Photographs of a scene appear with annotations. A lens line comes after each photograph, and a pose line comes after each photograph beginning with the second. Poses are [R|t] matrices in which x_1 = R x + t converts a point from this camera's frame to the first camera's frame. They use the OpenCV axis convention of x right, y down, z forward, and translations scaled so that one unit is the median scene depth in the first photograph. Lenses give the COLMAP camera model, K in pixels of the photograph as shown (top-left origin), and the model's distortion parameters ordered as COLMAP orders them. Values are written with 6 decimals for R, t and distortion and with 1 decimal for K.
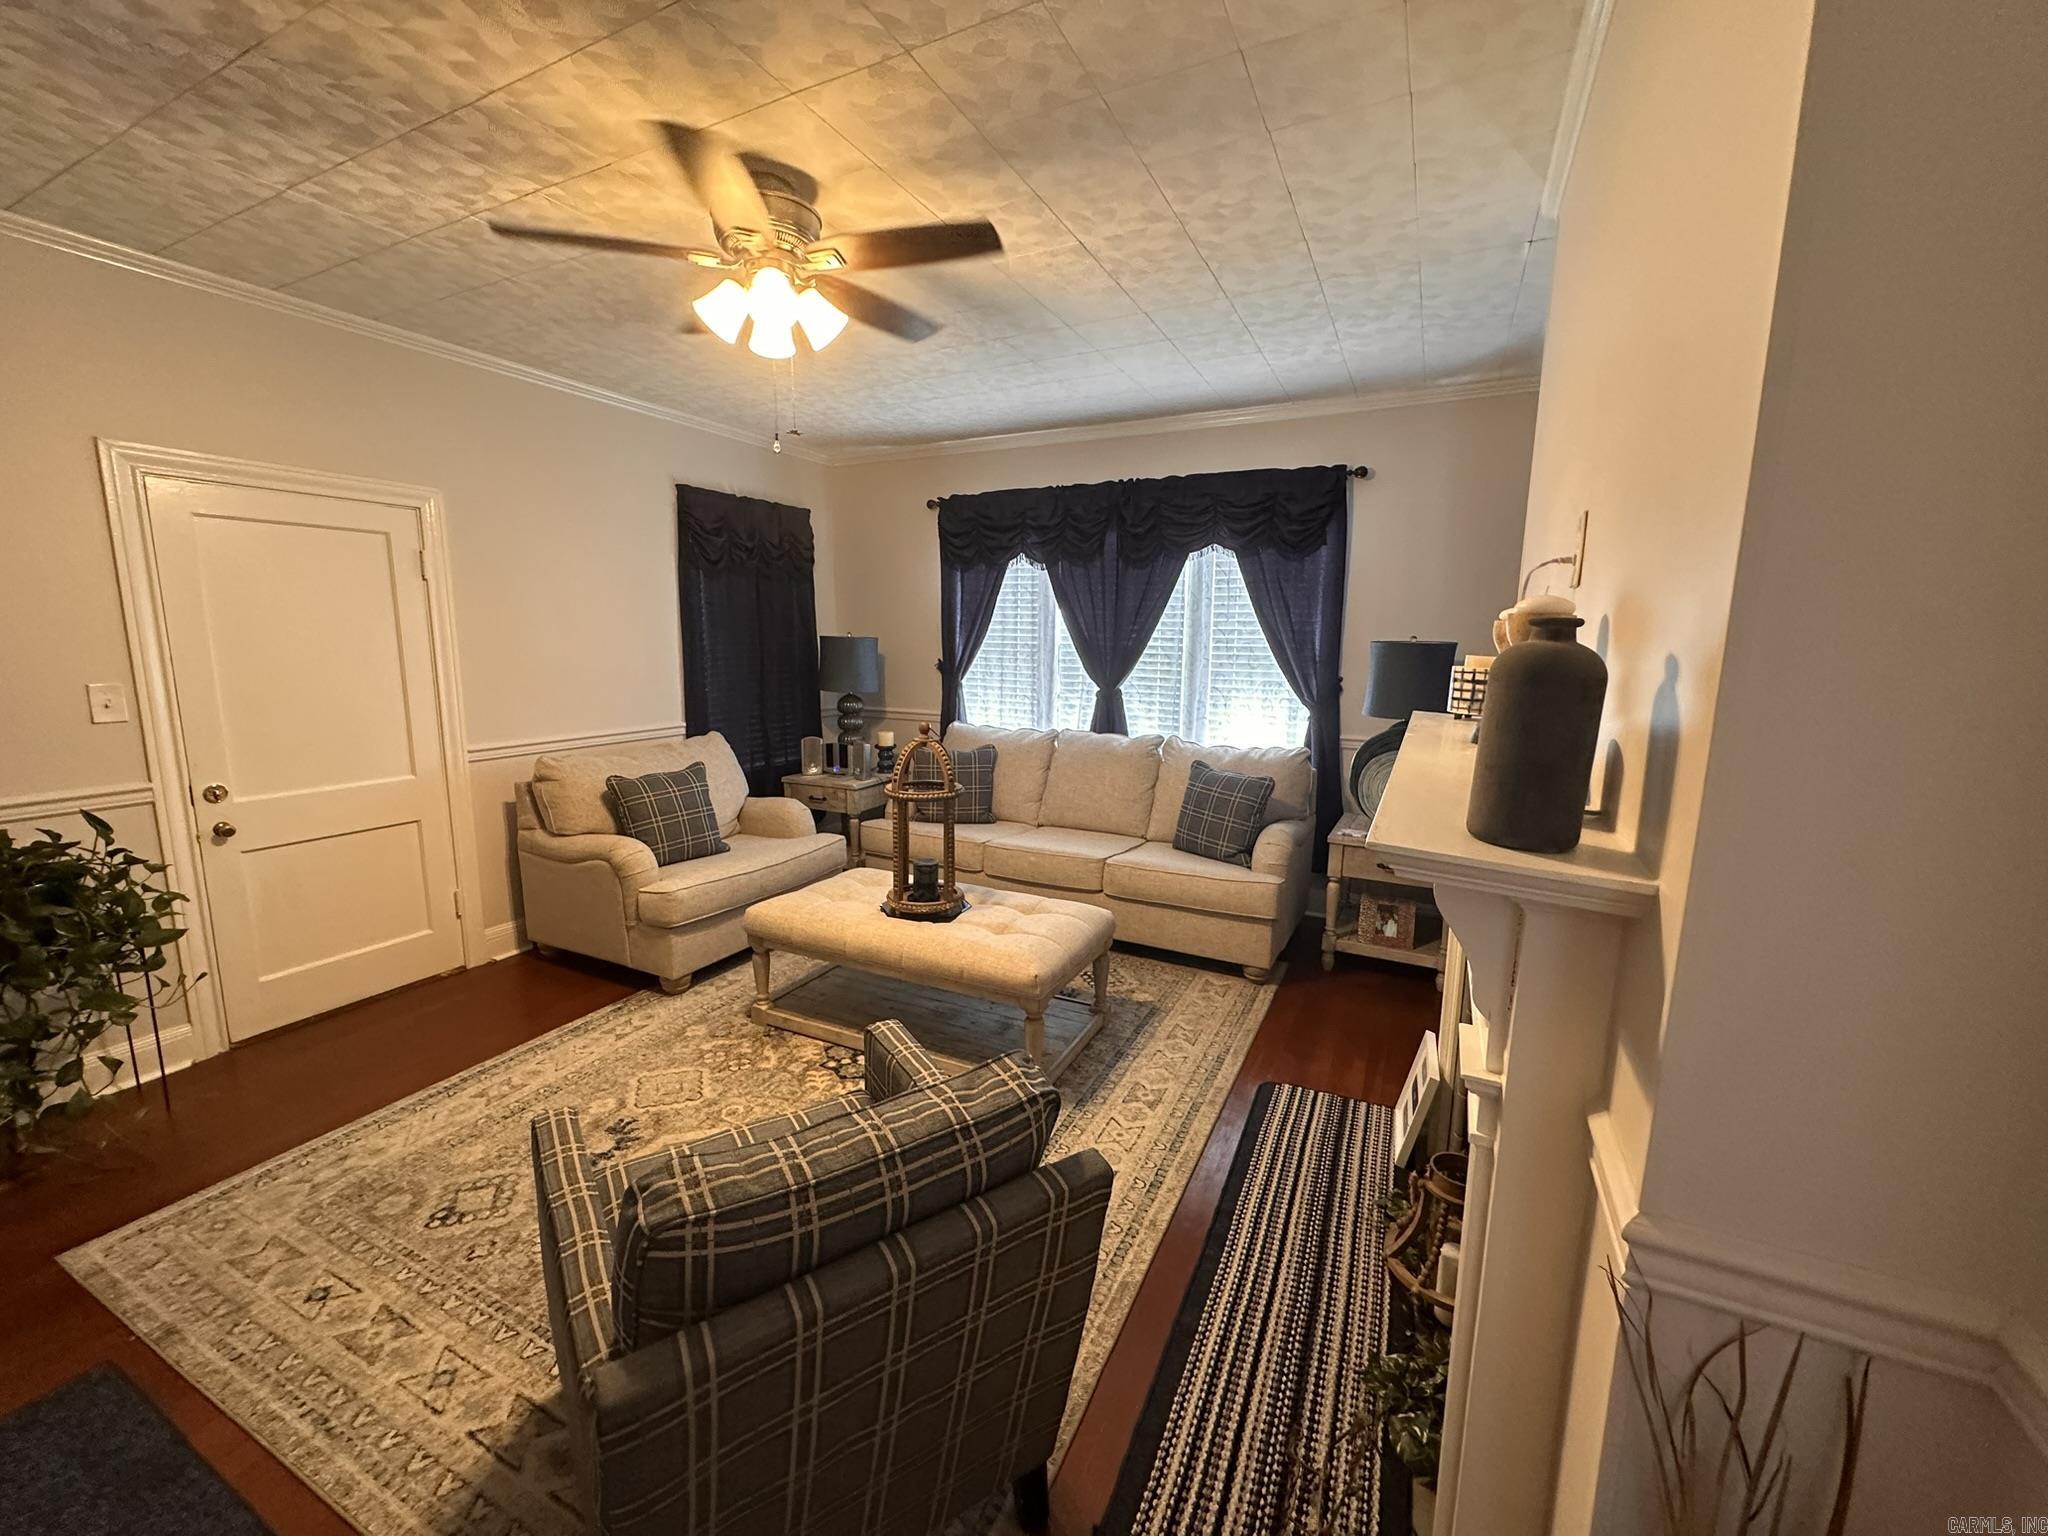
lens RADIAL K [[813.1, 0, 1015.6], [0, 813.1, 763.8], [0, 0, 1]] dist [-0.002334, 0.004362]
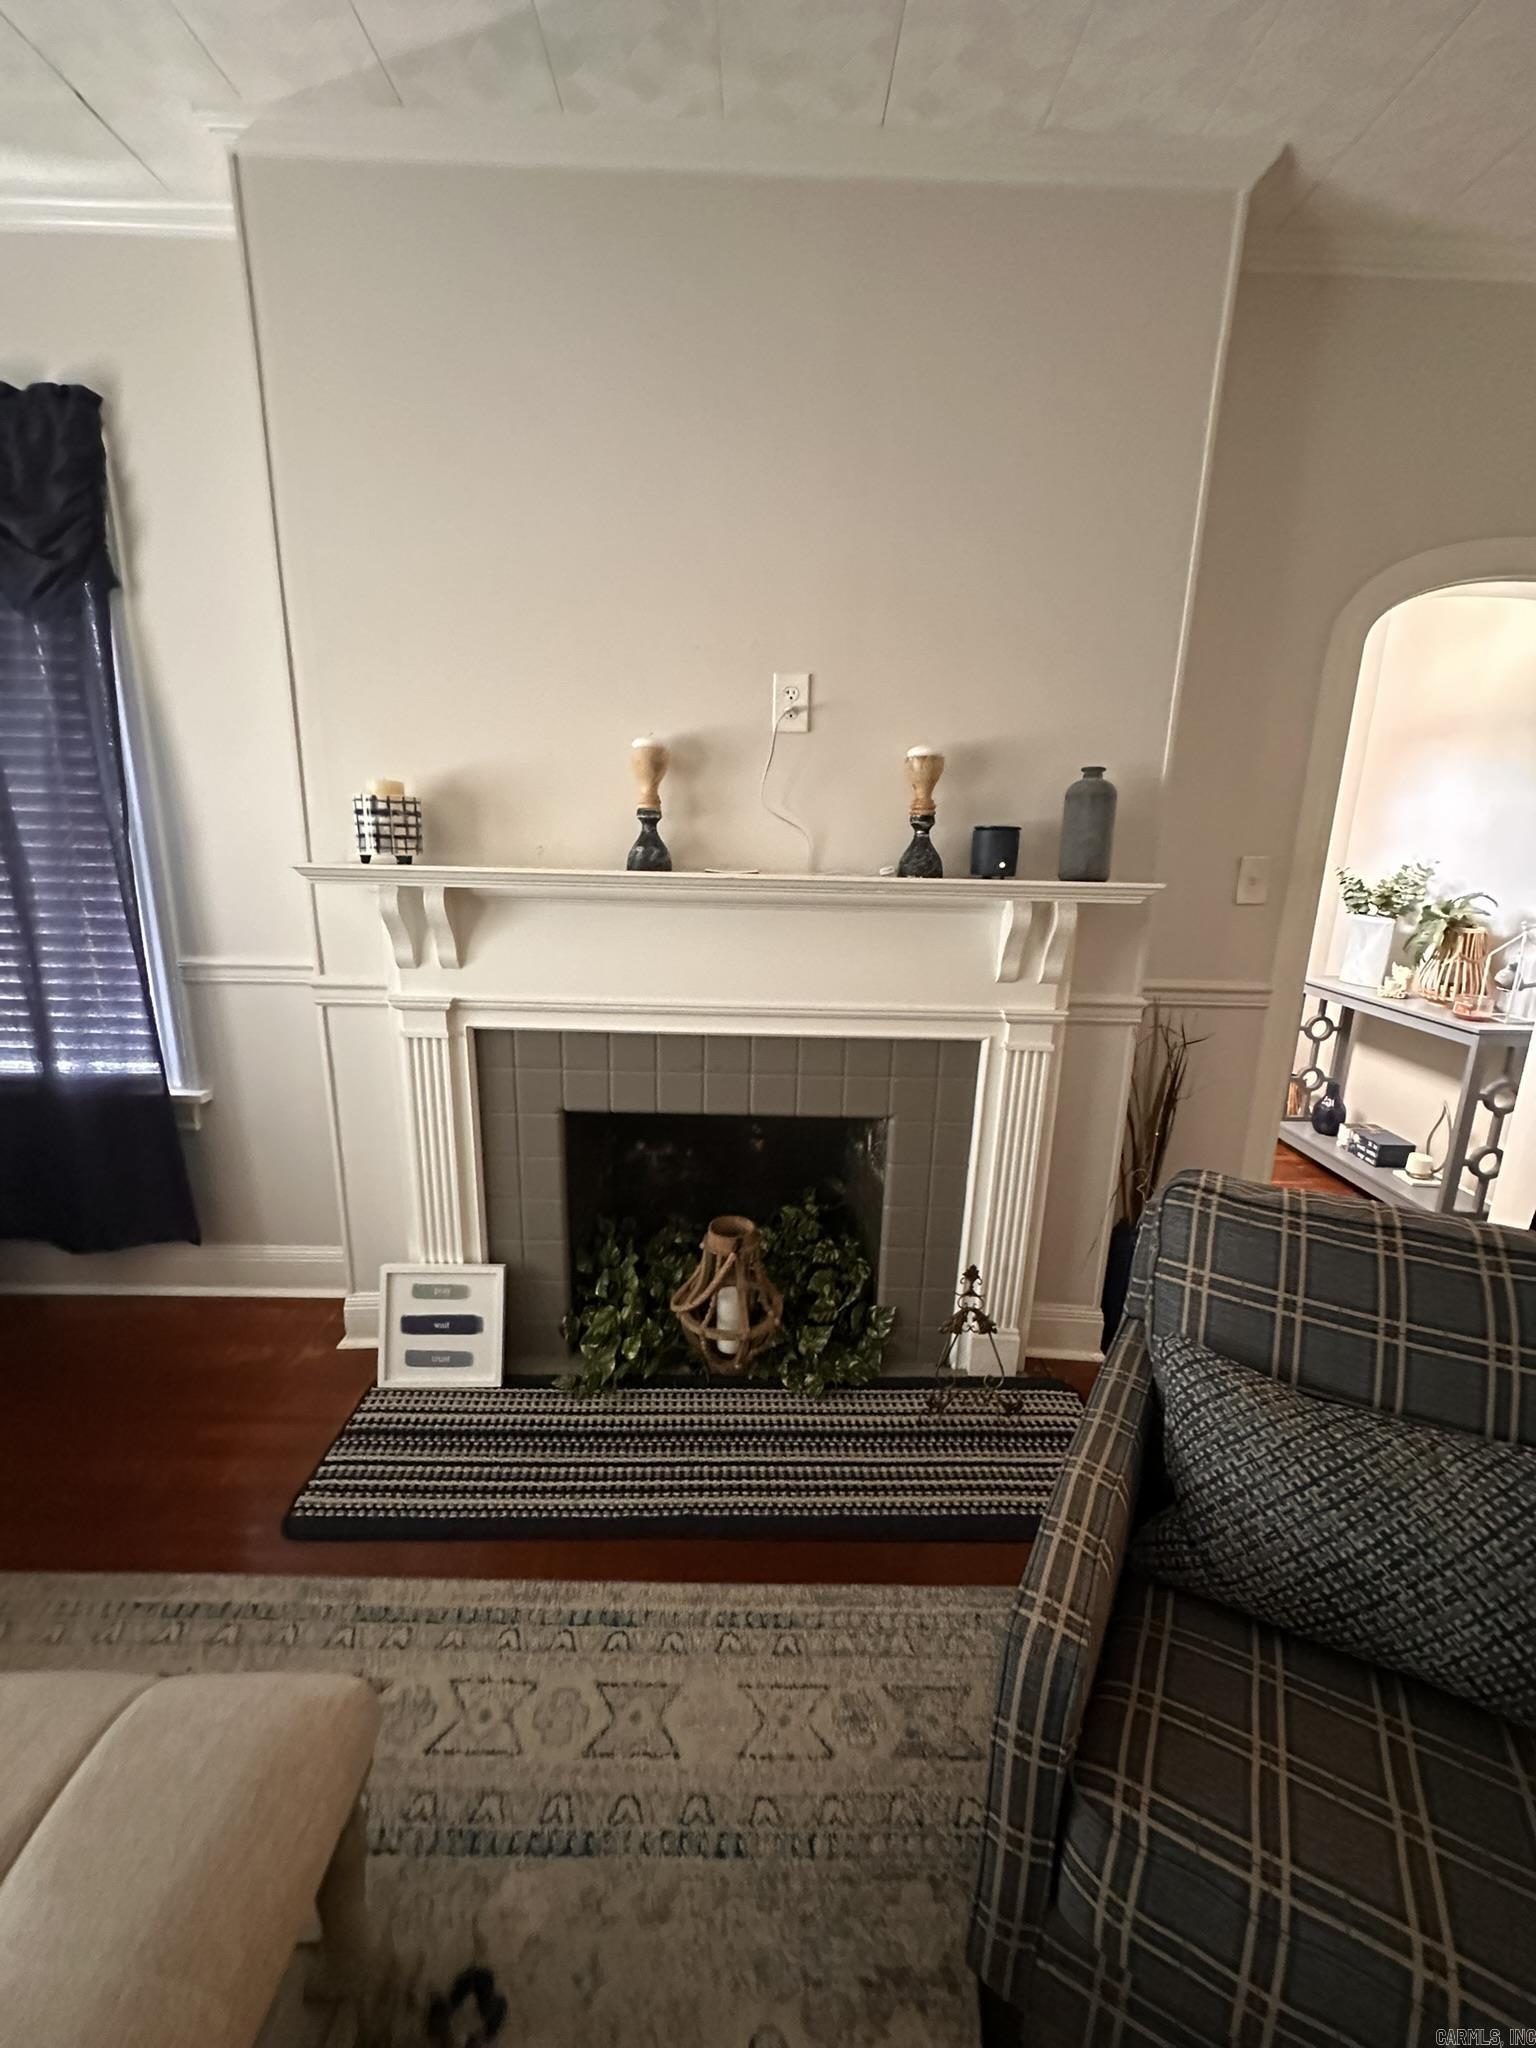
lens RADIAL K [[821.7, 0, 771.3], [0, 821.7, 1019.3], [0, 0, 1]] dist [0.002390, 0.000313]
pose [[-0.464177, -0.219753, 0.858049, -0.200175], [0.111215, 0.946608, 0.302597, -0.065920], [-0.878732, 0.235887, -0.414954, 0.617585]]
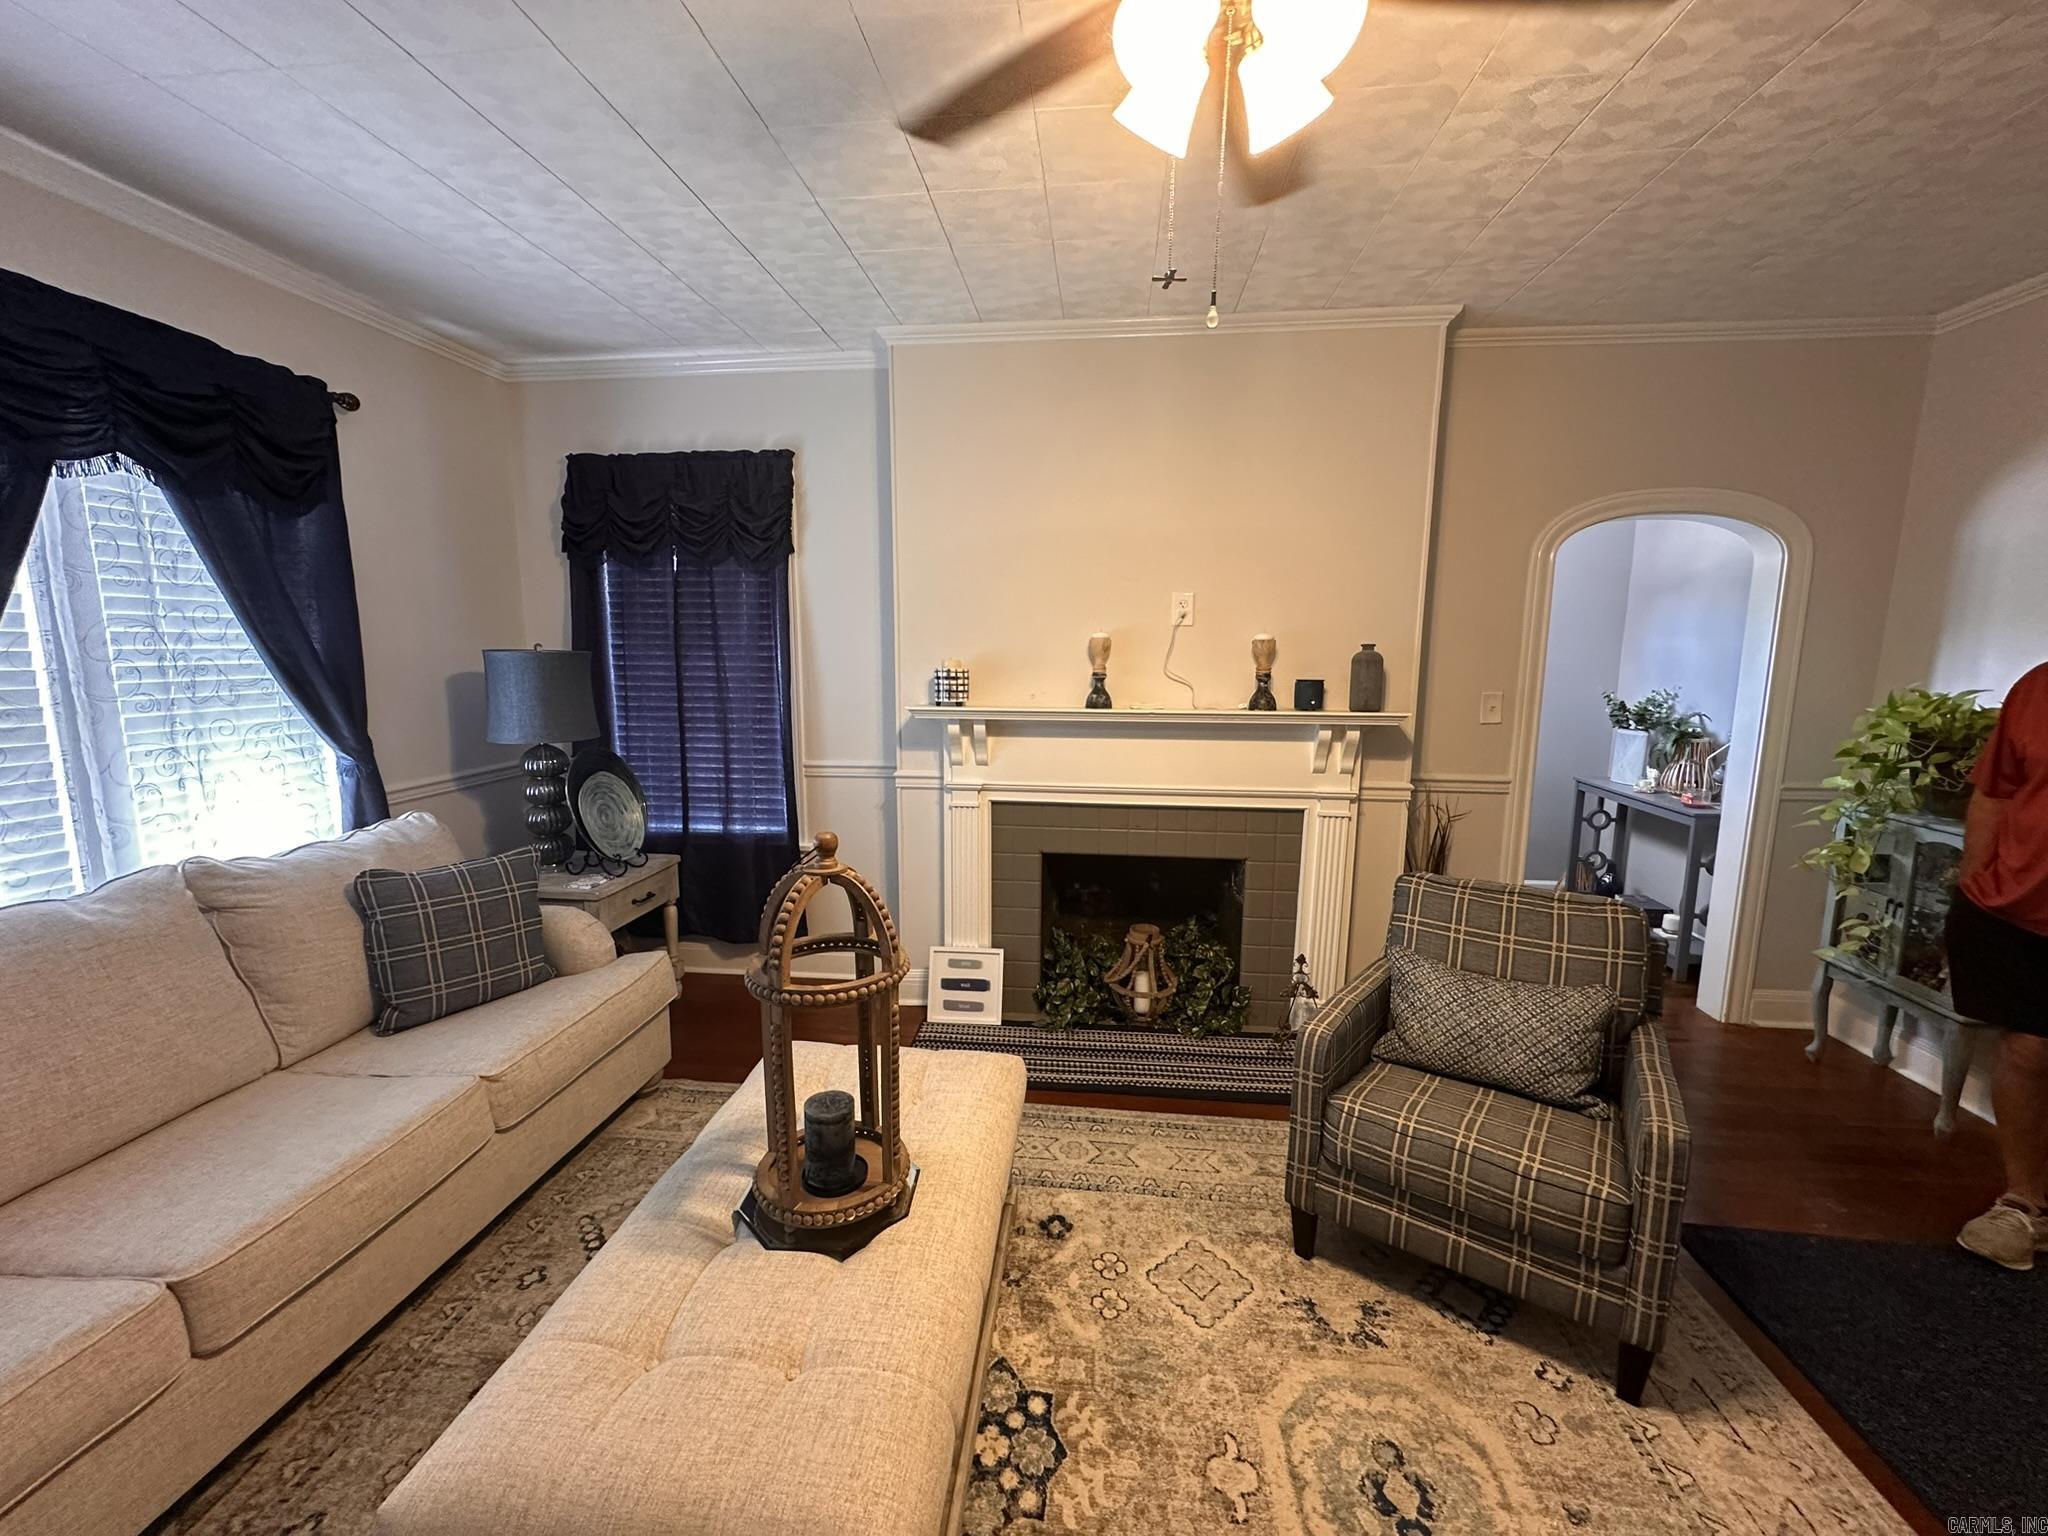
lens RADIAL K [[818.2, 0, 1021.6], [0, 818.2, 772.4], [0, 0, 1]] dist [-0.001211, 0.000497]
pose [[-0.353404, -0.153078, 0.922861, -0.469401], [0.140728, 0.966594, 0.214223, -0.134159], [-0.924825, 0.205580, -0.320056, 0.805302]]
